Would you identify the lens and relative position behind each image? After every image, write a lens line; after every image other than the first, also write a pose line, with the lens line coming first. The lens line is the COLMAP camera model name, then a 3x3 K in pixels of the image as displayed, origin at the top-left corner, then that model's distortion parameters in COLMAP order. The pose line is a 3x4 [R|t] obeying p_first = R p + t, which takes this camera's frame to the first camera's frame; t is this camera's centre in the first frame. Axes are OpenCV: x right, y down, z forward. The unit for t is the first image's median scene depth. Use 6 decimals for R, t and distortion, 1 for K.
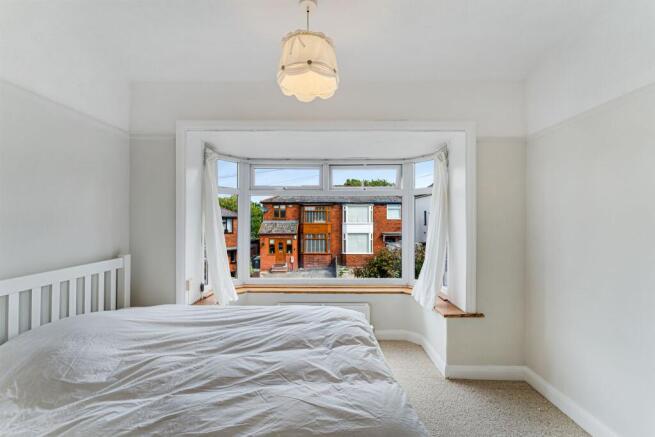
lens RADIAL K [[261.2, 0, 327.5], [0, 261.2, 218.5], [0, 0, 1]] dist [0.000736, 0.000291]
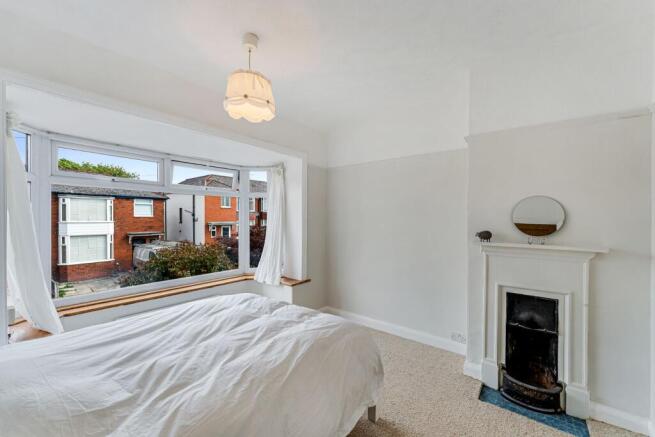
lens RADIAL K [[261.2, 0, 327.5], [0, 261.2, 218.5], [0, 0, 1]] dist [0.000736, 0.000291]
pose [[0.632014, -0.000322, 0.774957, -0.720357], [-0.006712, 0.999960, 0.005889, -0.006365], [-0.774928, -0.008924, 0.631986, -0.071708]]
